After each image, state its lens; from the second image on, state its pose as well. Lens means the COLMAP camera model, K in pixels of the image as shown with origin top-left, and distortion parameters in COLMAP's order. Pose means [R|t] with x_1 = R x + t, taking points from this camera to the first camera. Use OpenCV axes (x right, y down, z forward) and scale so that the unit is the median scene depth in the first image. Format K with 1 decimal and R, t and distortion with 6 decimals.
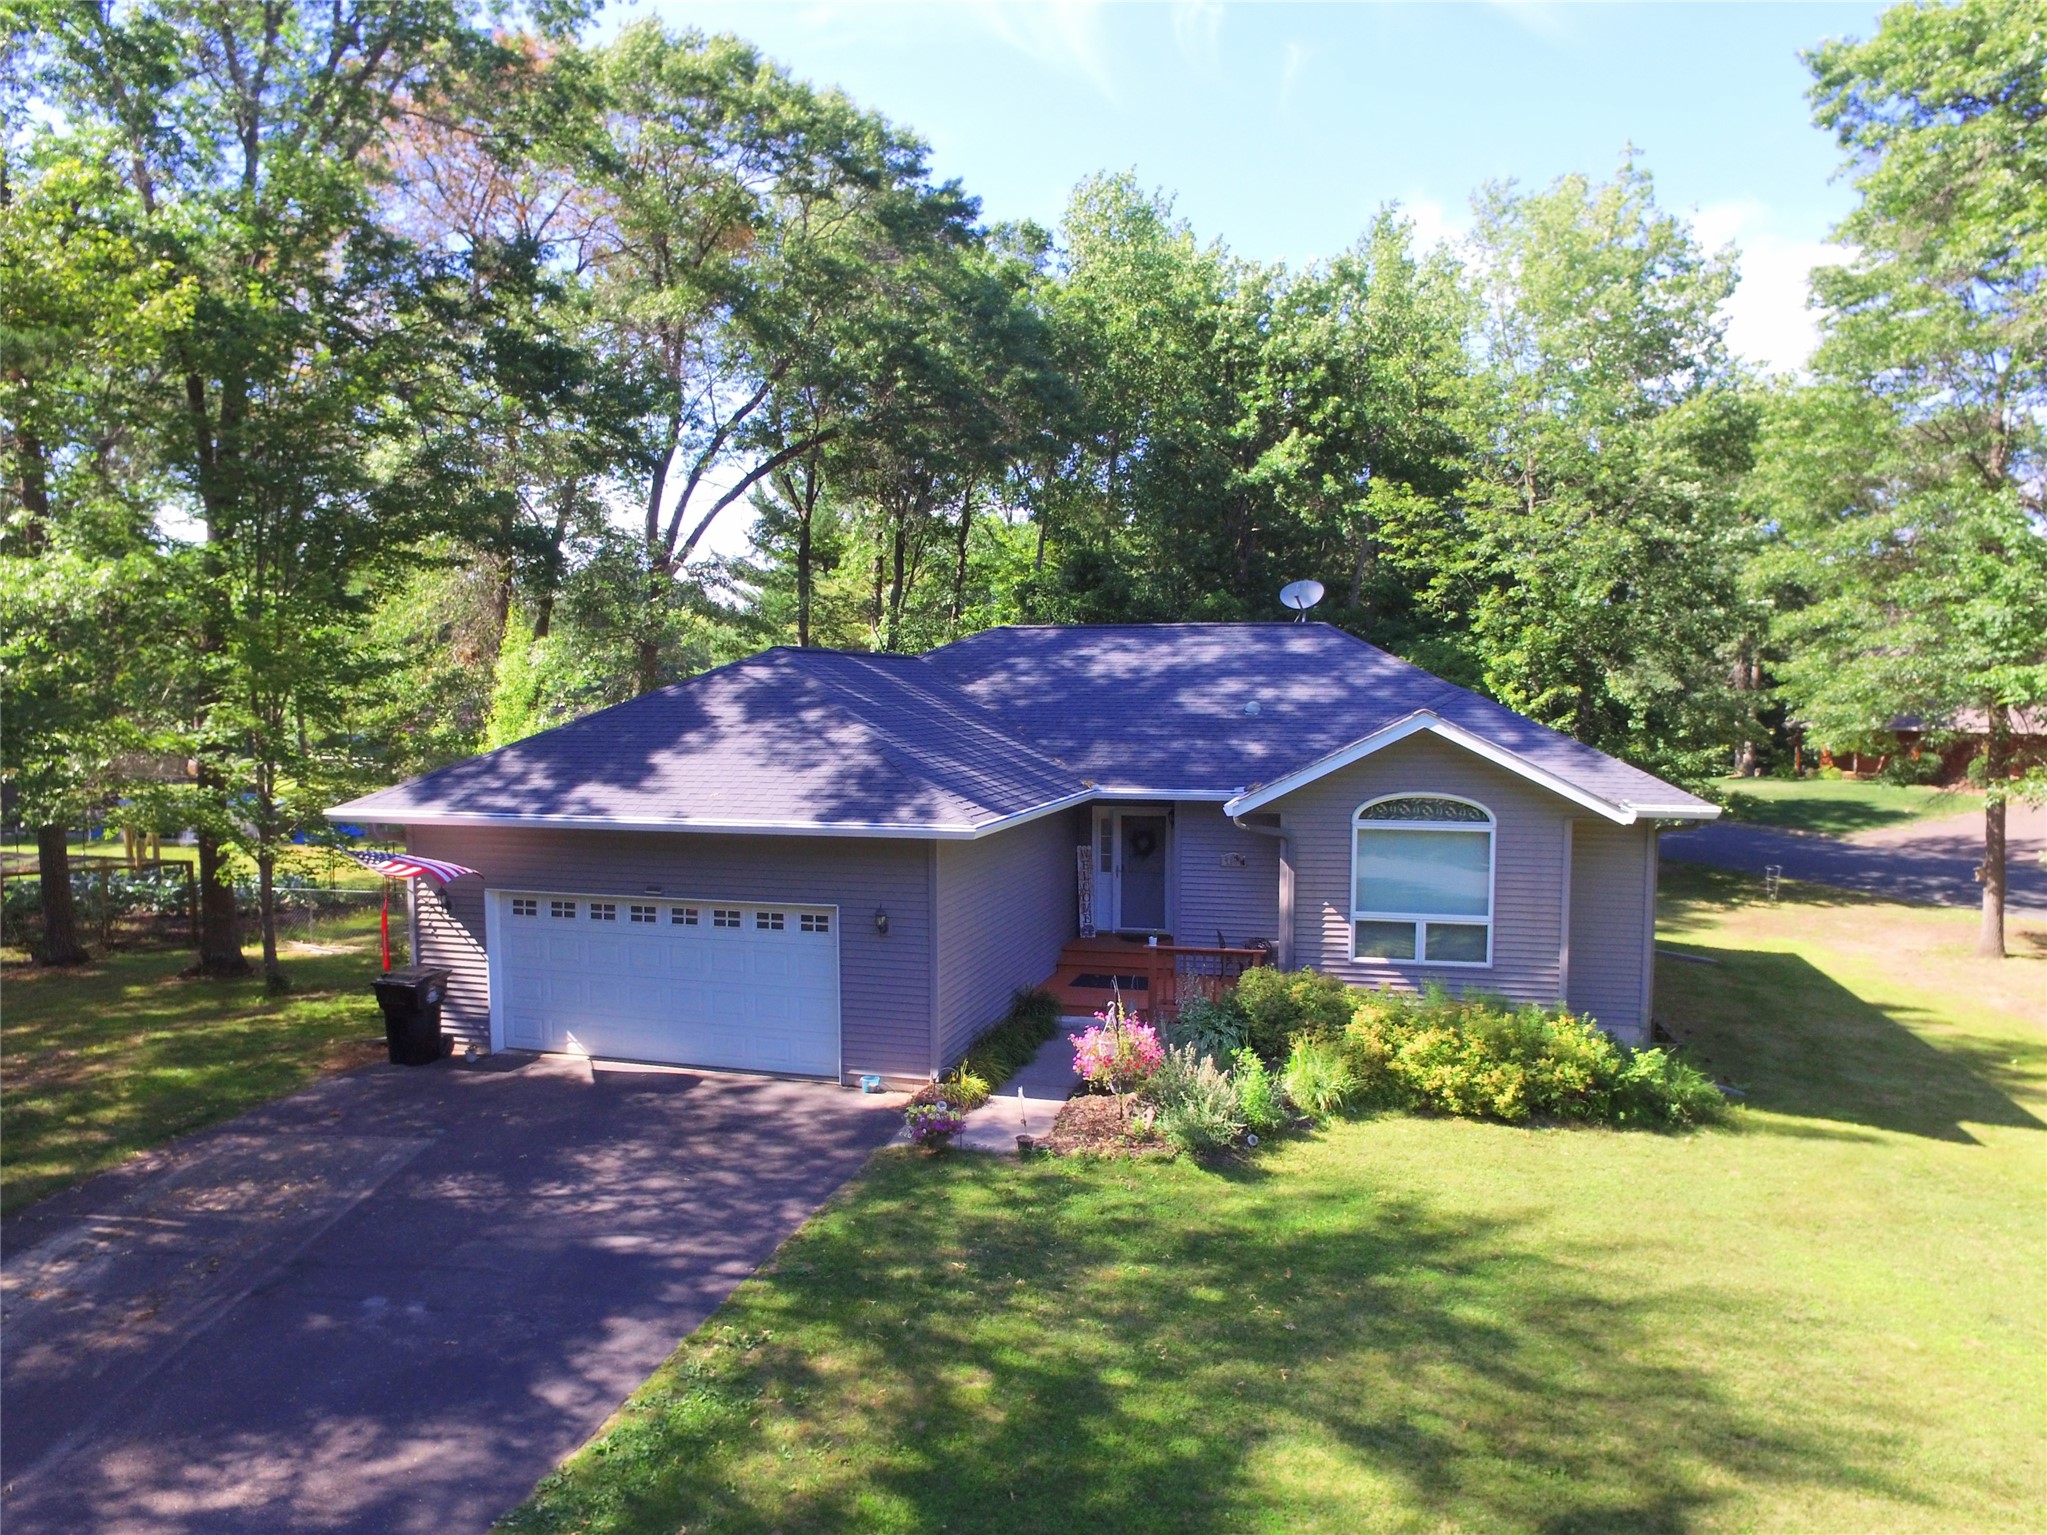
lens RADIAL K [[1411.5, 0, 1018.5], [0, 1411.5, 795.0], [0, 0, 1]] dist [-0.113802, 0.083410]
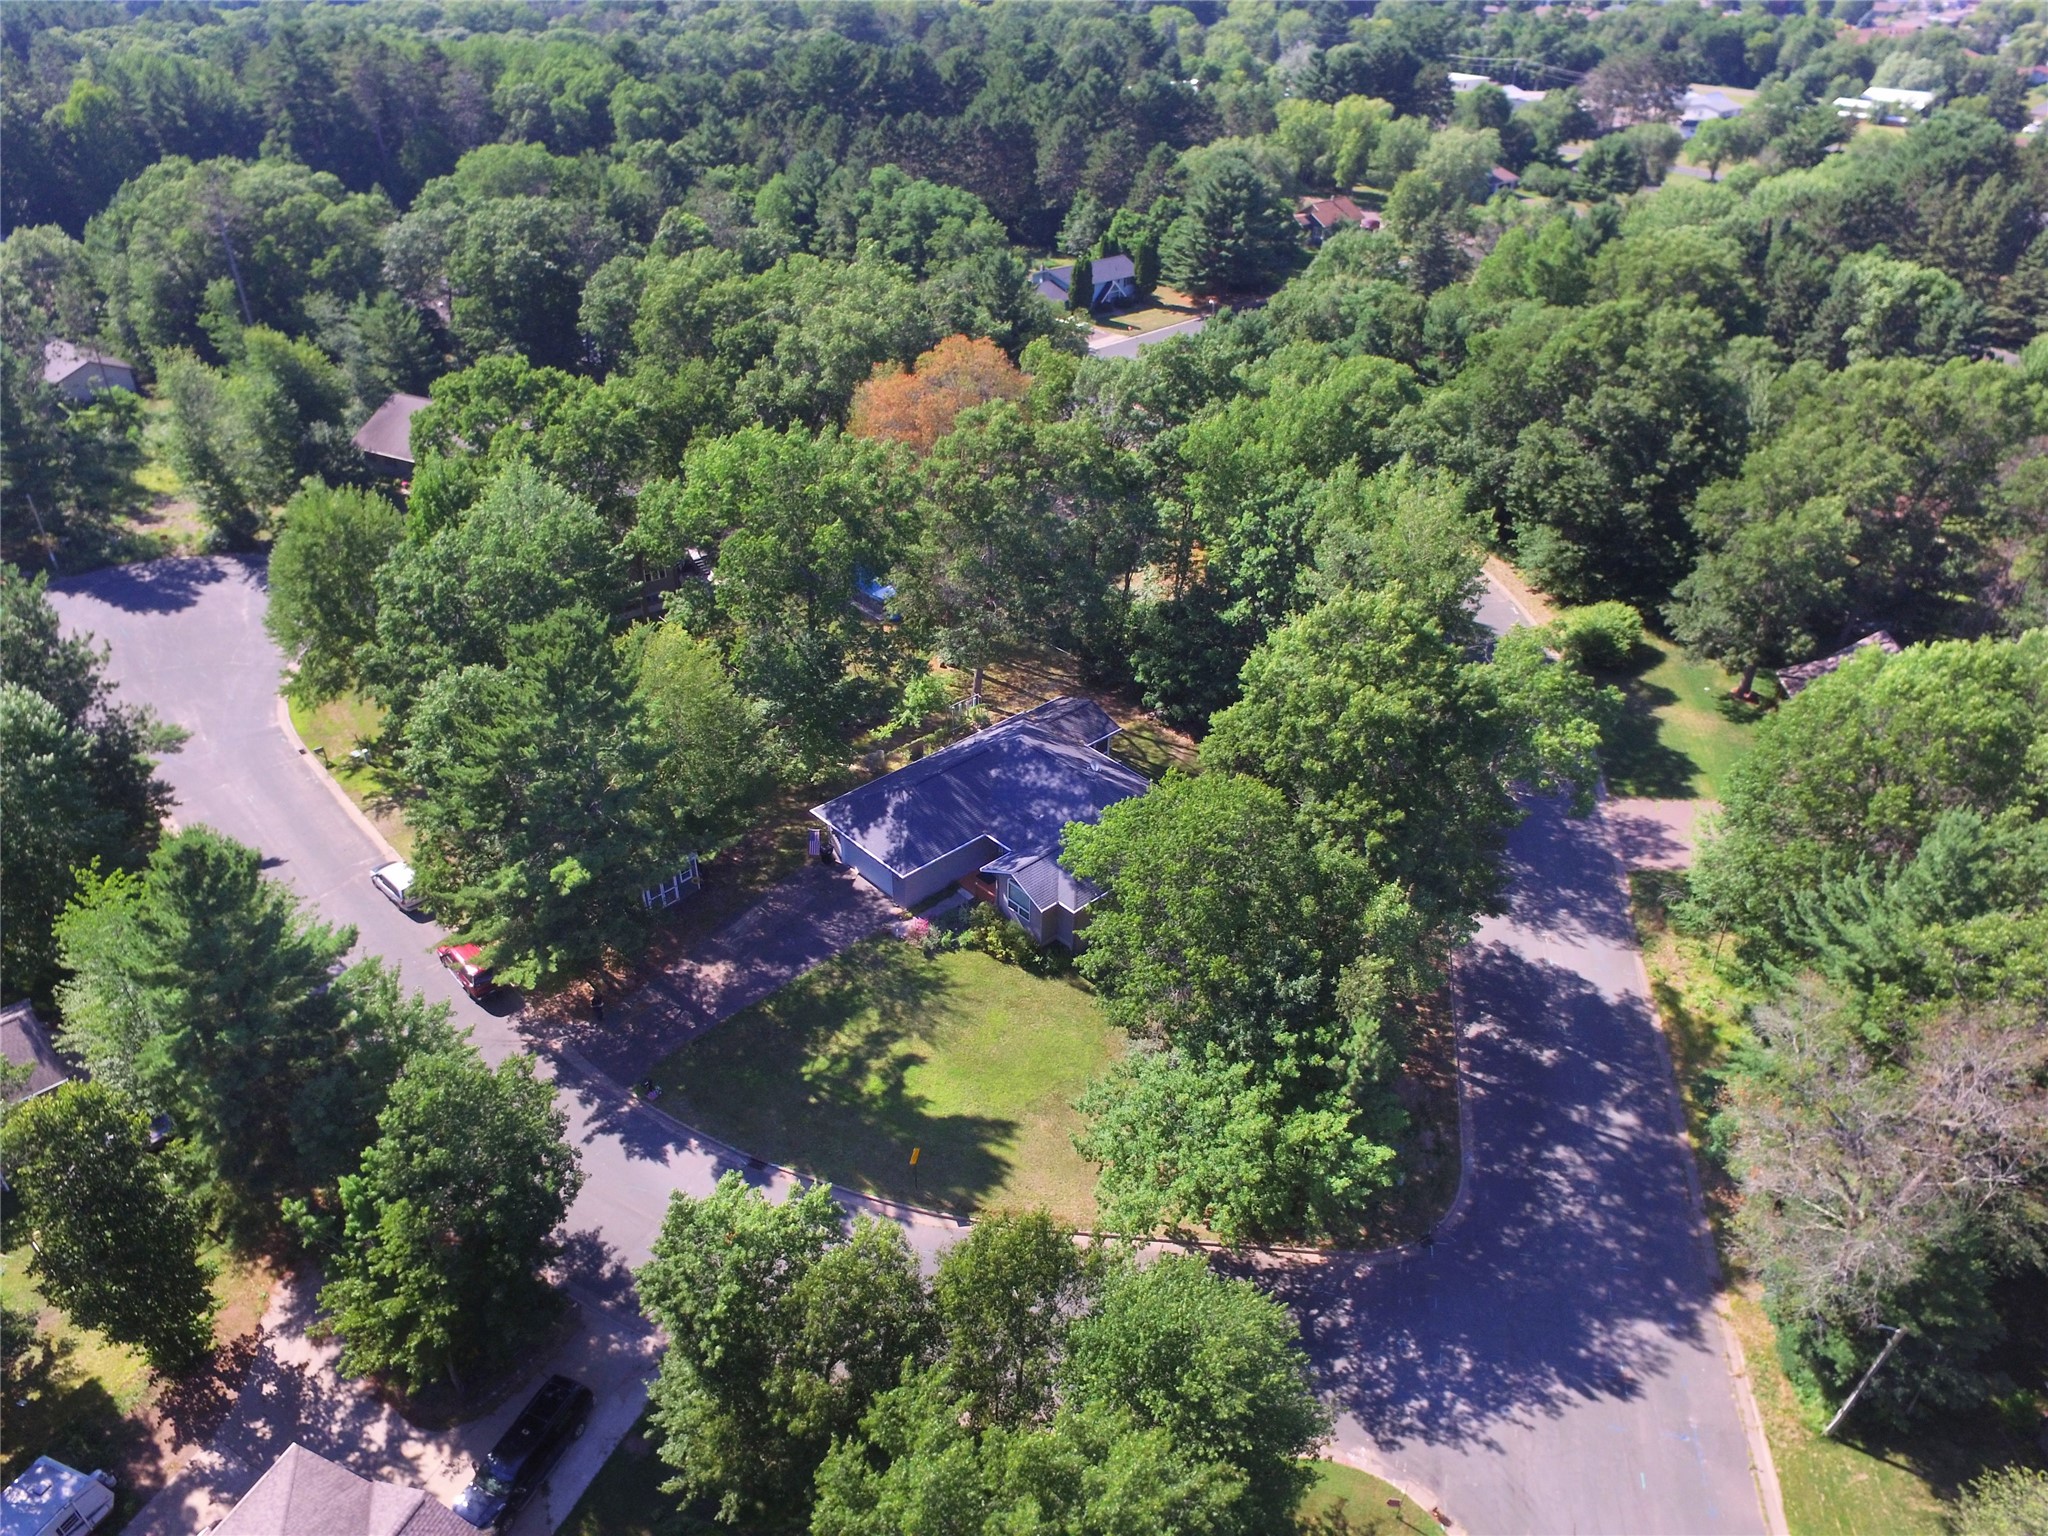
lens RADIAL K [[1385.9, 0, 1017.5], [0, 1385.9, 794.0], [0, 0, 1]] dist [-0.113432, 0.088831]
pose [[0.850294, 0.301357, -0.431491, 2.020505], [-0.046182, 0.859404, 0.509208, -2.375717], [0.524279, -0.413049, 0.744663, -2.013207]]
